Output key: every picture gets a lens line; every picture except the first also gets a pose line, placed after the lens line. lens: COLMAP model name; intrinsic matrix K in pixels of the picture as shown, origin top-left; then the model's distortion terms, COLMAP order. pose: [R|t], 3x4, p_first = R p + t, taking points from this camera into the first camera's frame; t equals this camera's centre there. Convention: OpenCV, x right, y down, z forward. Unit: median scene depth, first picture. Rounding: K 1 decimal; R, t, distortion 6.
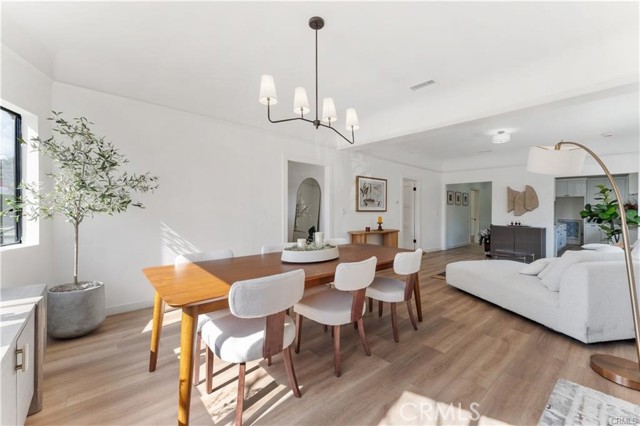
lens RADIAL K [[260.1, 0, 323.3], [0, 260.1, 210.1], [0, 0, 1]] dist [-0.001153, -0.000861]
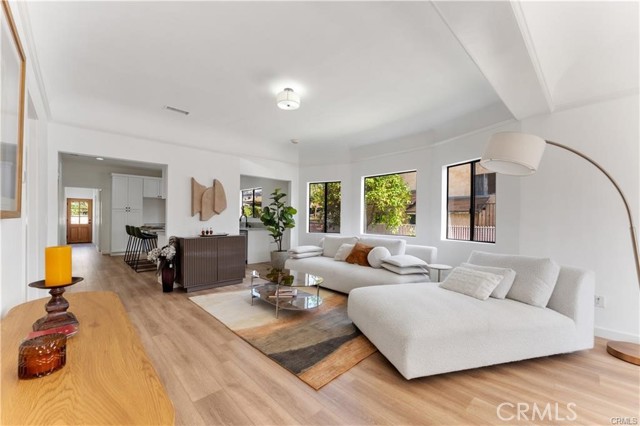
lens RADIAL K [[260.1, 0, 323.3], [0, 260.1, 210.1], [0, 0, 1]] dist [-0.001153, -0.000861]
pose [[-0.053442, 0.014274, 0.998469, 0.029144], [-0.002006, 0.999894, -0.014402, 0.002469], [-0.998569, -0.002772, -0.053408, 0.728326]]
